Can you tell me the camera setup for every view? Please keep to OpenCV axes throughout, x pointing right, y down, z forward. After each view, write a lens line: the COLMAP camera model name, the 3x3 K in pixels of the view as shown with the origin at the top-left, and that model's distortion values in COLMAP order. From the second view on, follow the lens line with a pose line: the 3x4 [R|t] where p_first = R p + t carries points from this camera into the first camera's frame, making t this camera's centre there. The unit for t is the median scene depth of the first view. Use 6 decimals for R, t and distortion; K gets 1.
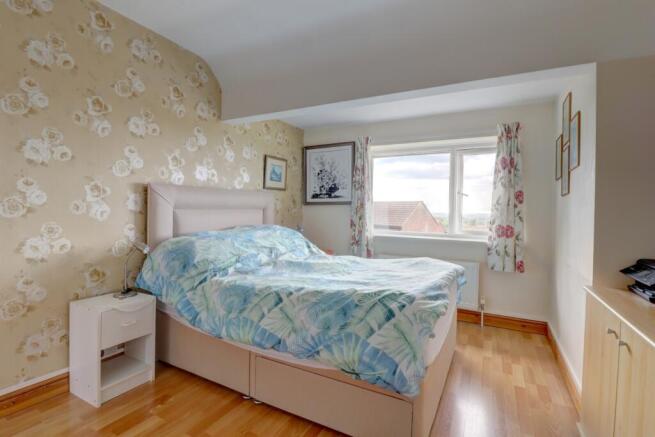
lens RADIAL K [[313.3, 0, 328.3], [0, 313.3, 213.3], [0, 0, 1]] dist [-0.013667, -0.000319]
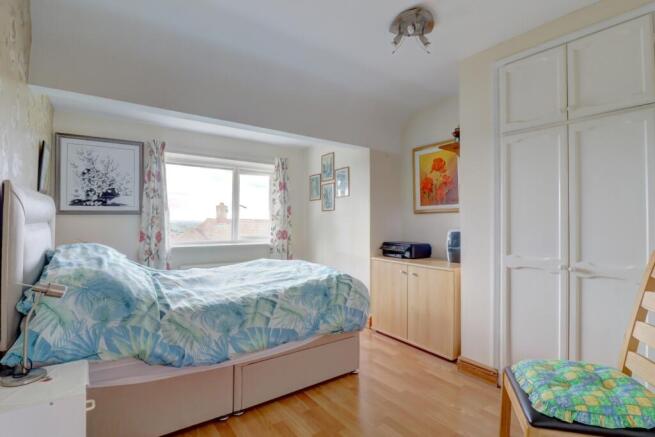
lens RADIAL K [[329.1, 0, 327.5], [0, 329.1, 218.5], [0, 0, 1]] dist [0.000241, -0.000231]
pose [[0.435658, -0.008472, 0.900072, -0.635496], [0.009964, 0.999940, 0.004590, -0.018623], [-0.900057, 0.006968, 0.435716, 0.161243]]
